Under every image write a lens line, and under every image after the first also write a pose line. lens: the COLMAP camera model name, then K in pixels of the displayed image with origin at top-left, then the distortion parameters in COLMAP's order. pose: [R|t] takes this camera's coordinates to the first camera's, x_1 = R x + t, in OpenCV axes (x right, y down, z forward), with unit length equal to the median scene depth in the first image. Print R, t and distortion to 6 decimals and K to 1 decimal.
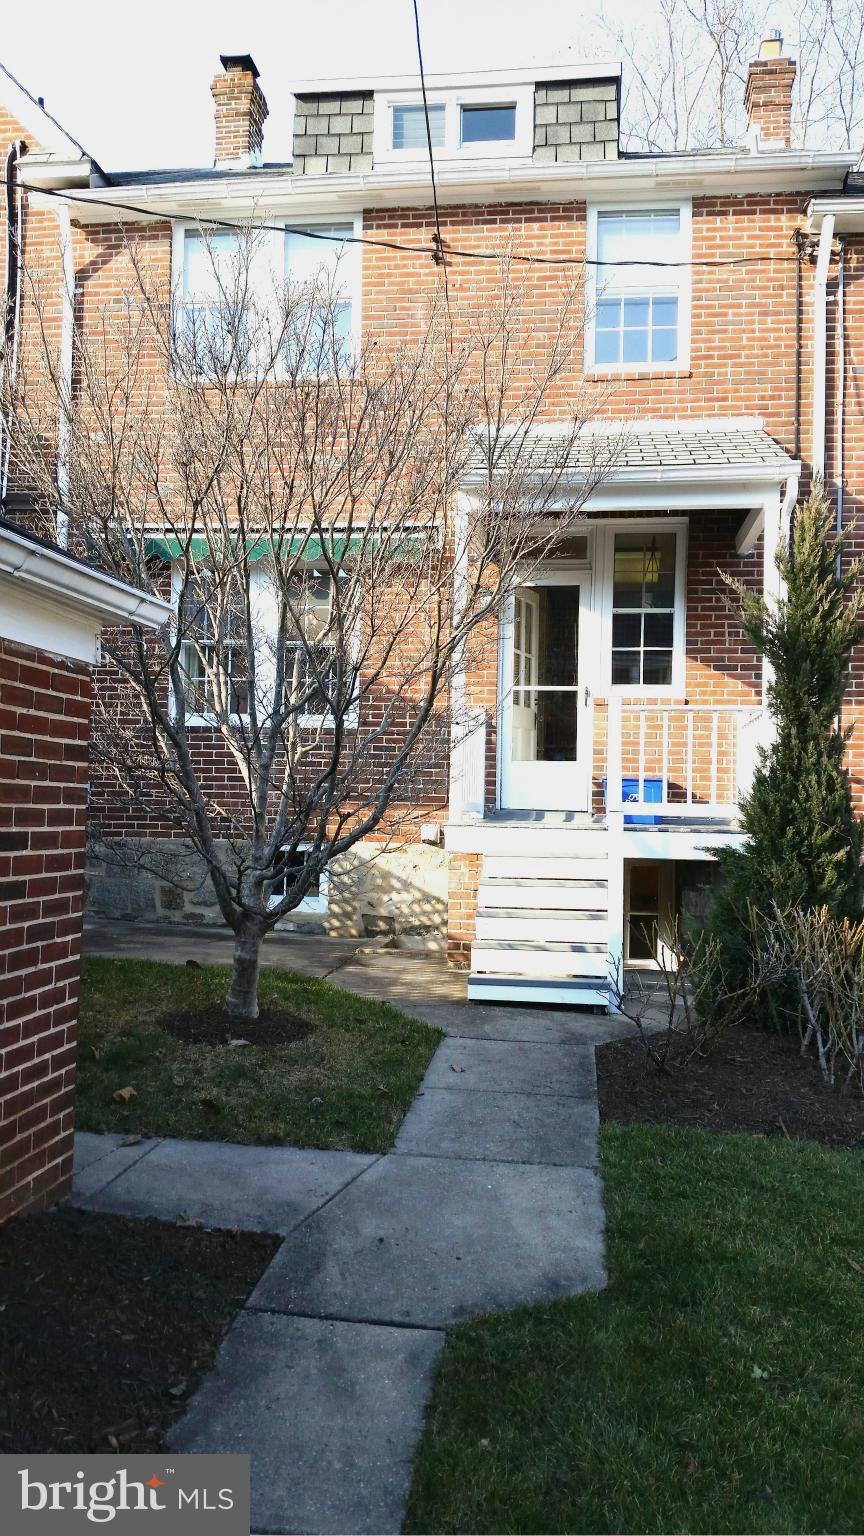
lens RADIAL K [[1261.8, 0, 432.0], [0, 1261.8, 768.0], [0, 0, 1]] dist [0.098201, -0.008249]
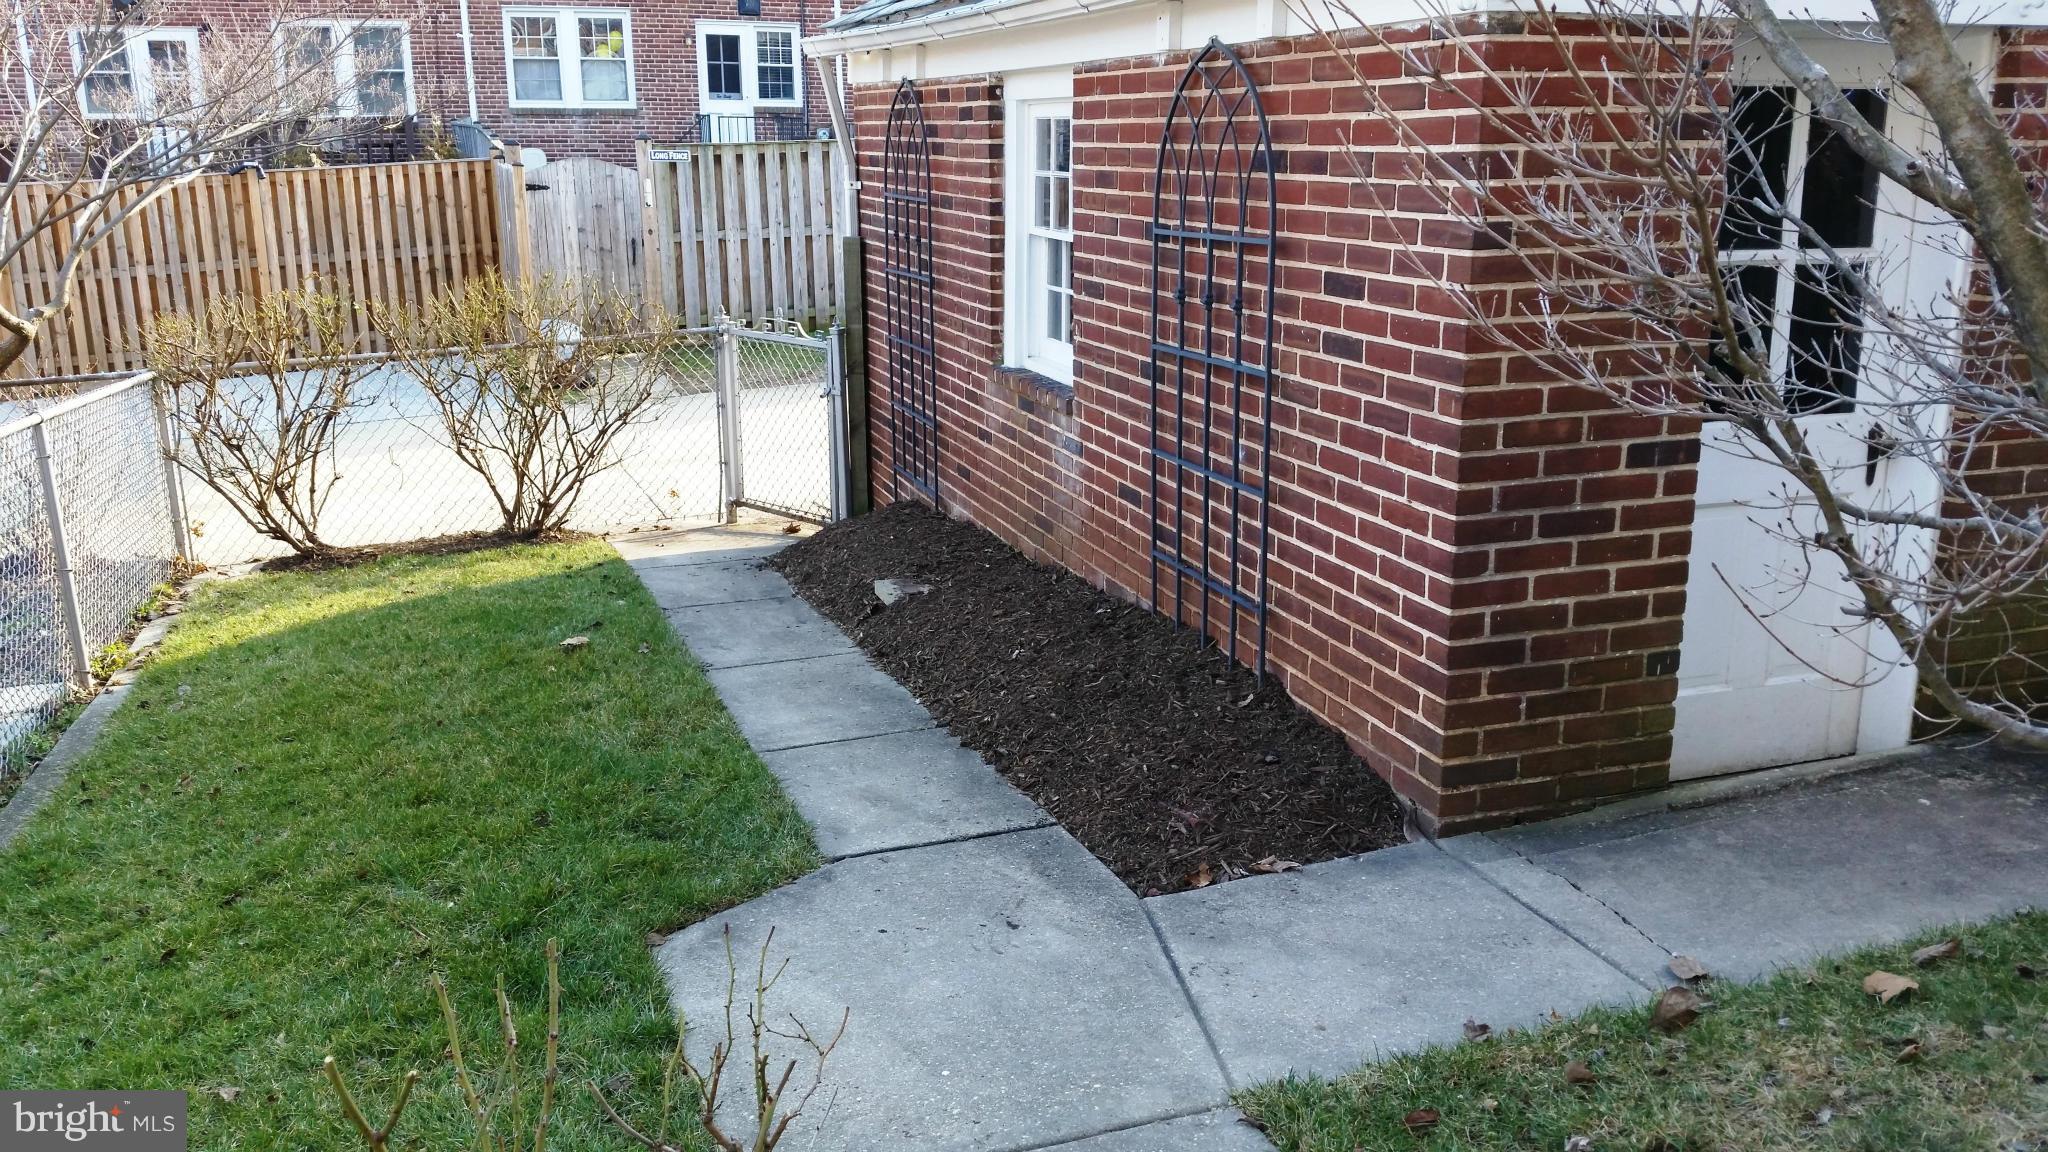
lens RADIAL K [[1682.4, 0, 1024.0], [0, 1682.4, 576.0], [0, 0, 1]] dist [0.098201, -0.008249]
pose [[-0.900009, 0.076575, -0.429092, 0.296239], [-0.011319, 0.980009, 0.198632, 0.022631], [0.435724, 0.183627, -0.881150, 1.650875]]
